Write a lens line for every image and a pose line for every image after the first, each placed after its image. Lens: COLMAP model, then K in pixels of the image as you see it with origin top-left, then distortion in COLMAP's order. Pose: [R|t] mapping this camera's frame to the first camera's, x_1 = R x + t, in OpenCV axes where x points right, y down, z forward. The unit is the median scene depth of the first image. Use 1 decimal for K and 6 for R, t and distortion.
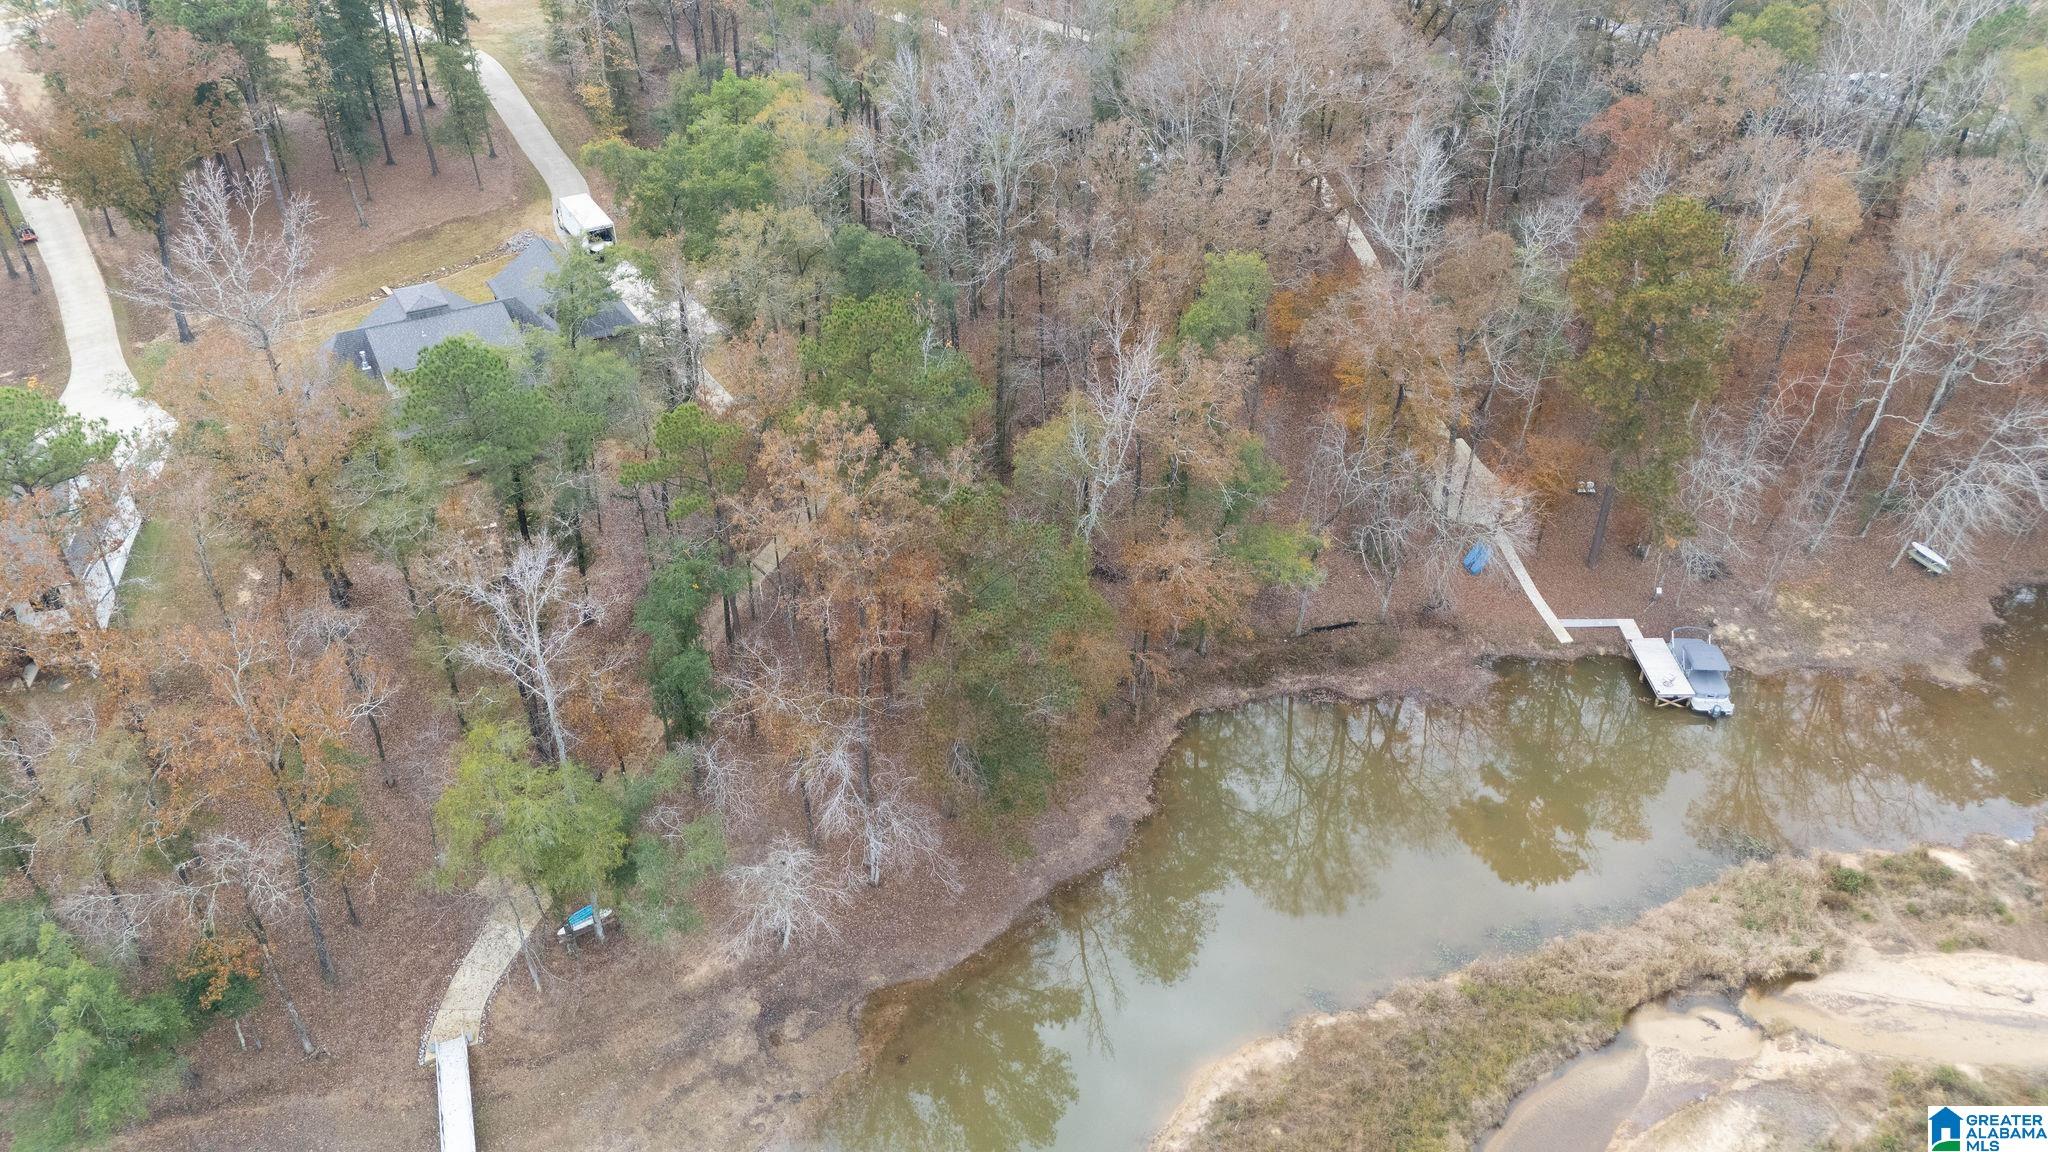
lens RADIAL K [[1502.6, 0, 1029.4], [0, 1502.6, 569.4], [0, 0, 1]] dist [0.066409, -0.064874]
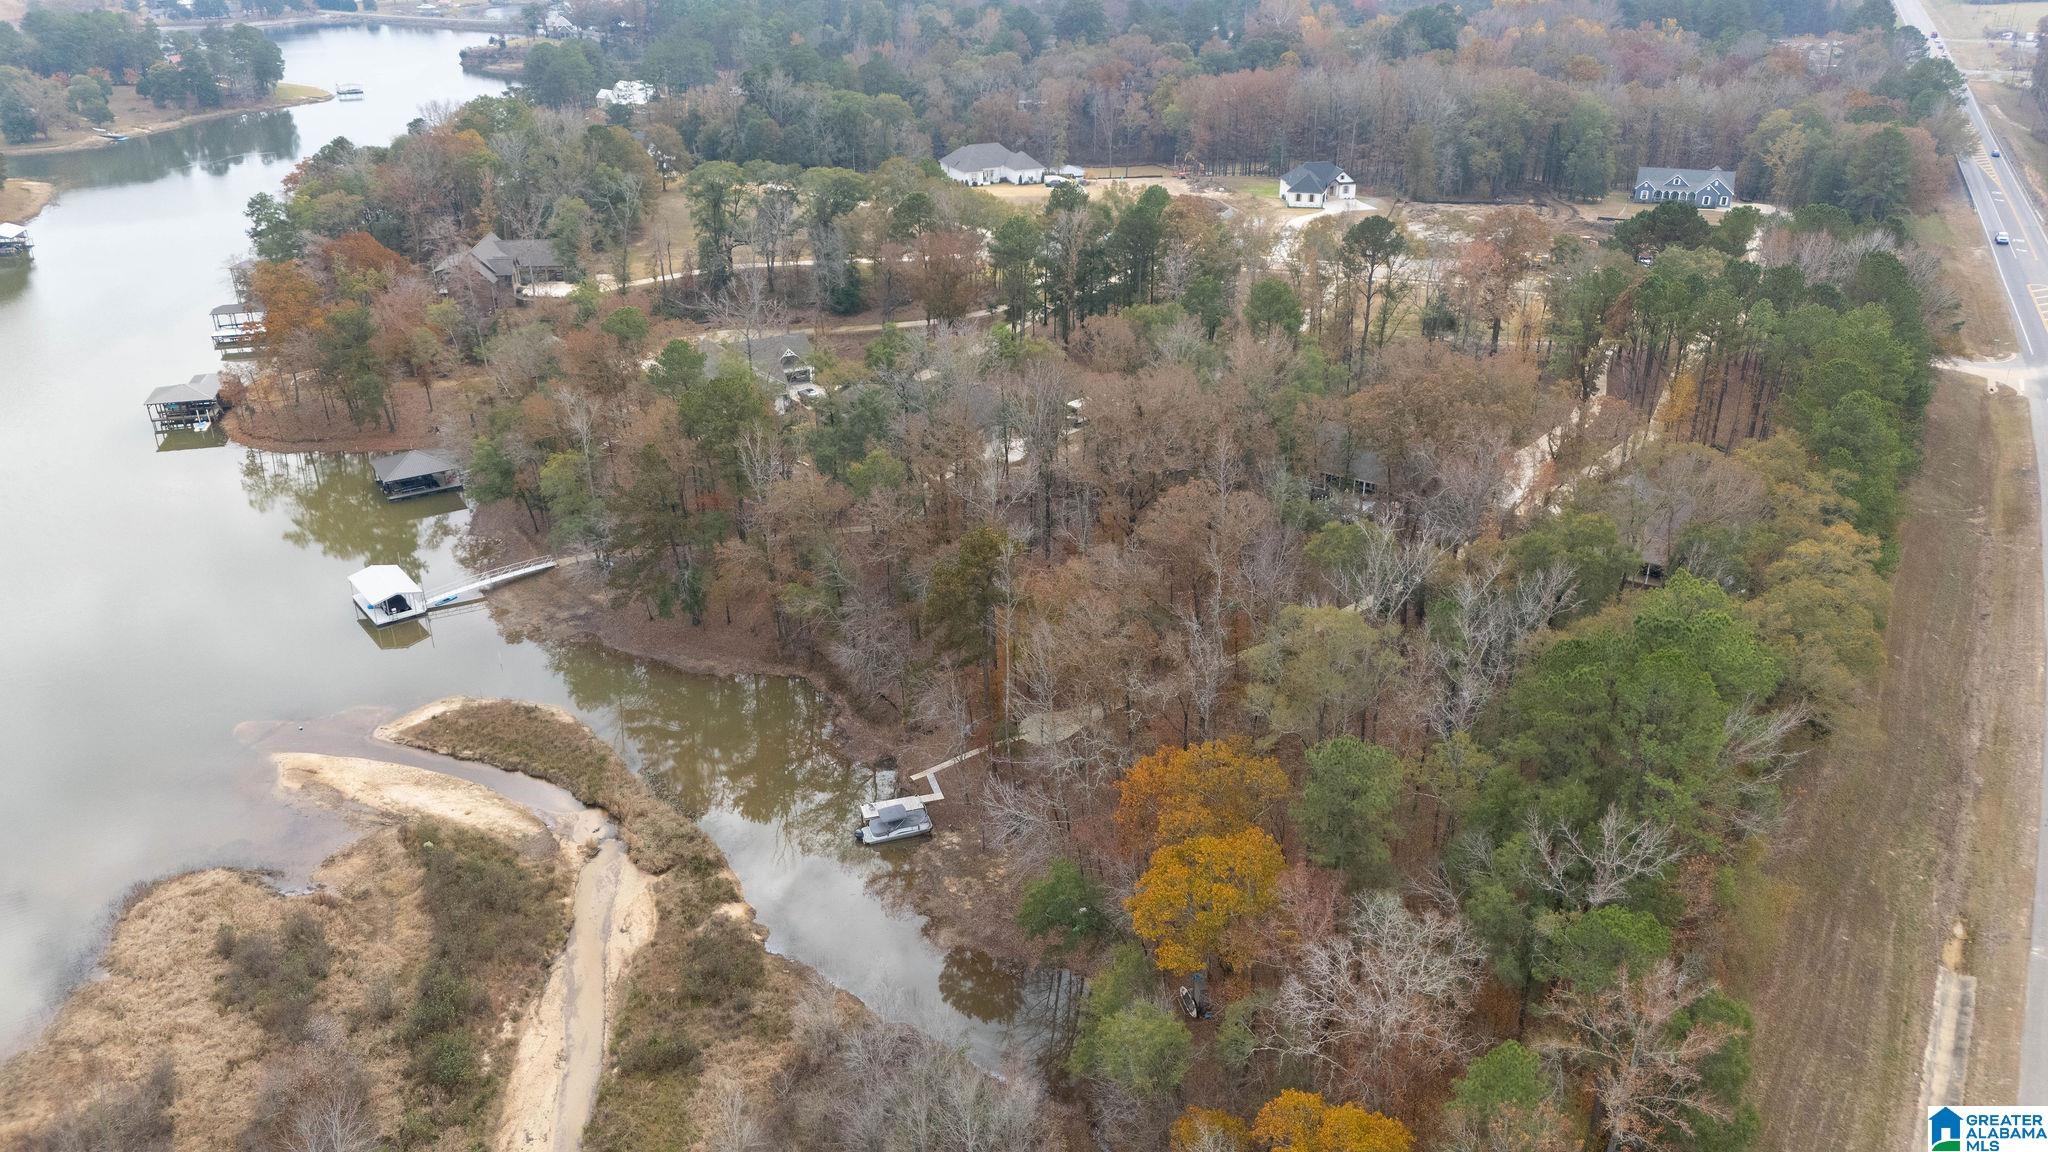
lens RADIAL K [[1502.6, 0, 1029.4], [0, 1502.6, 586.0], [0, 0, 1]] dist [0.066409, -0.064874]
pose [[0.296834, 0.408383, -0.863199, 1.771236], [-0.548128, 0.813063, 0.196174, -0.517545], [0.781950, 0.414913, 0.465191, 0.349178]]
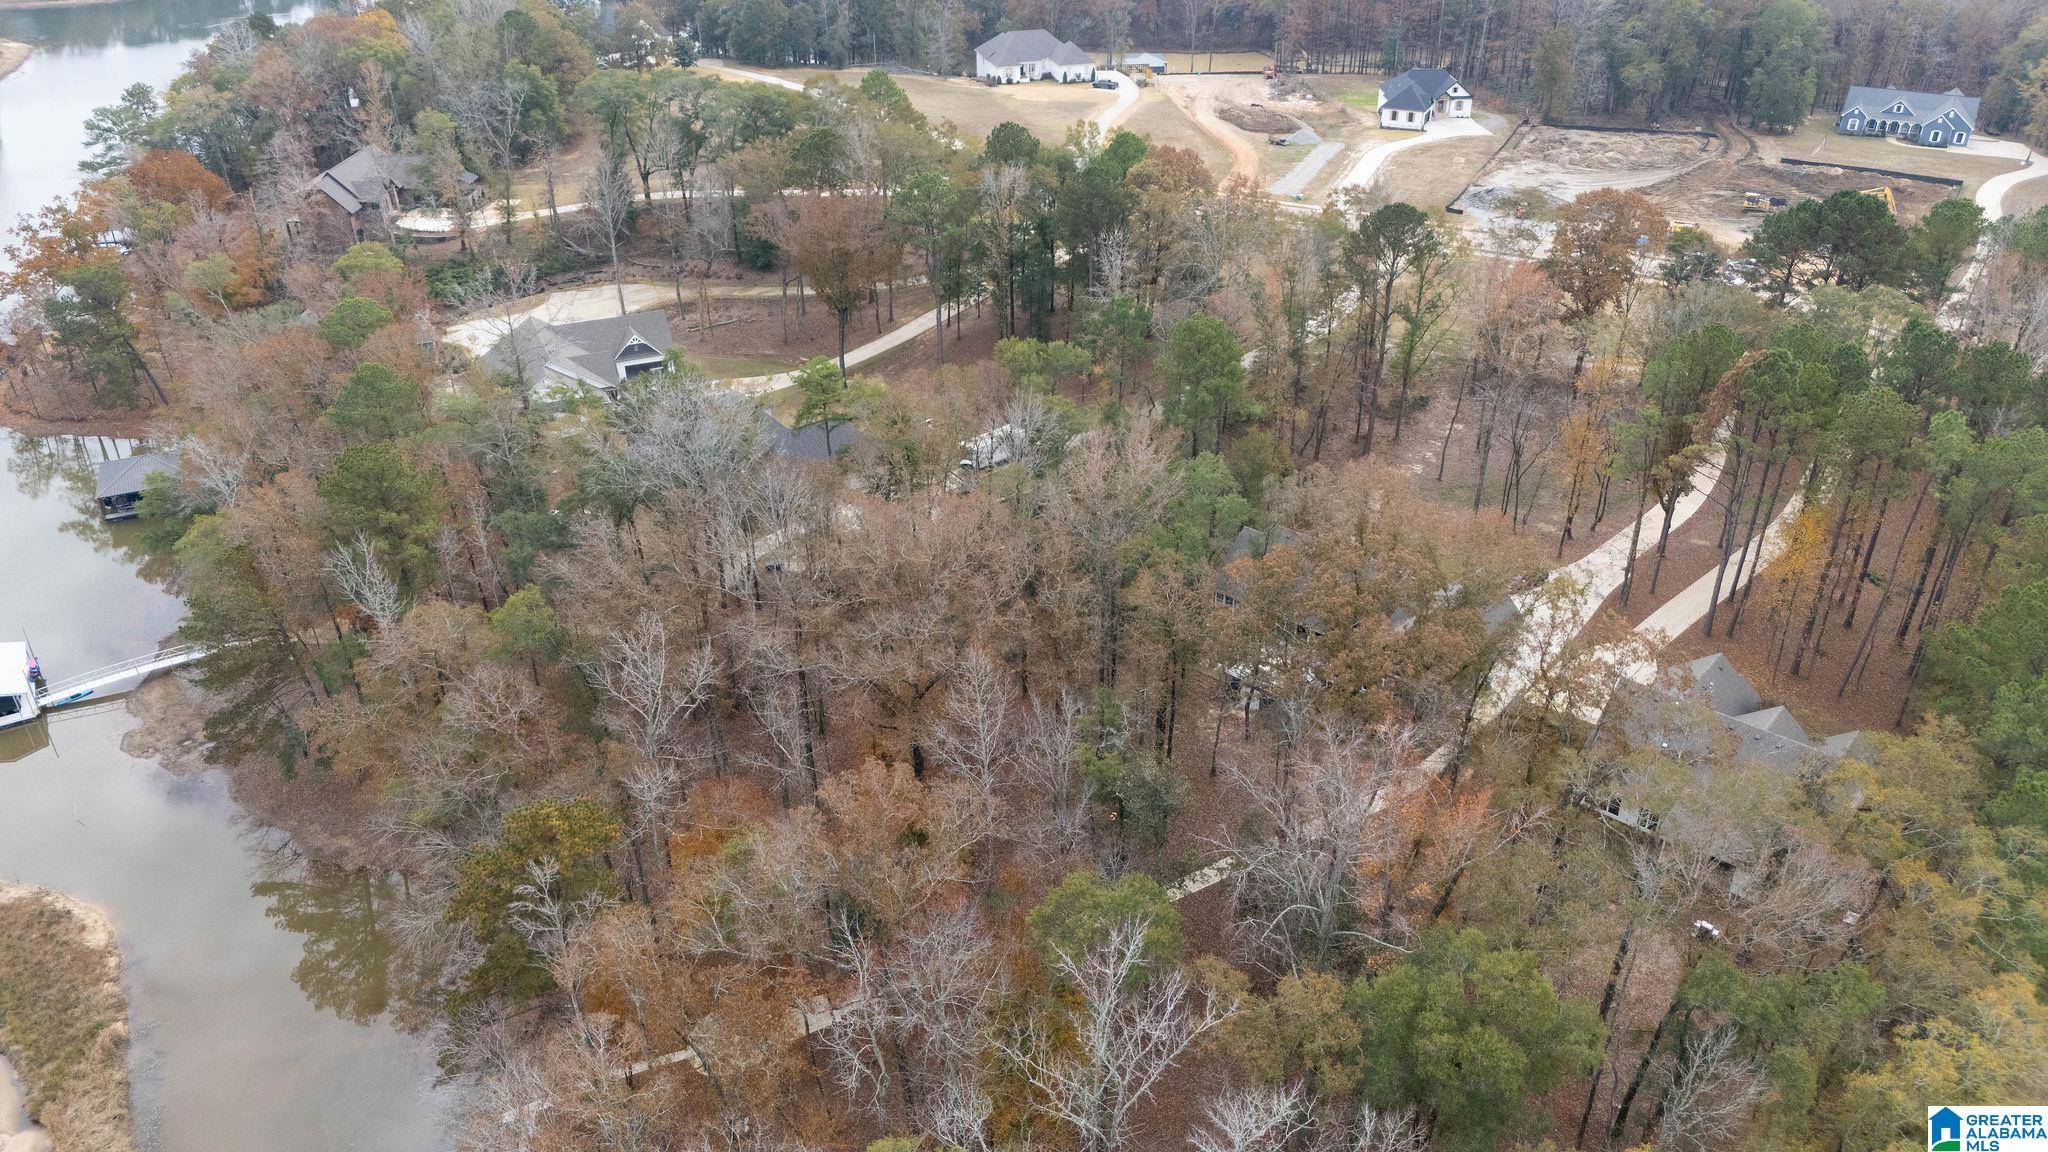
lens RADIAL K [[1502.6, 0, 1027.5], [0, 1502.6, 592.7], [0, 0, 1]] dist [0.066409, -0.064874]
pose [[0.173731, 0.506305, -0.844673, 1.201048], [-0.564579, 0.753975, 0.335817, -0.826236], [0.806888, 0.418543, 0.416838, 0.791036]]
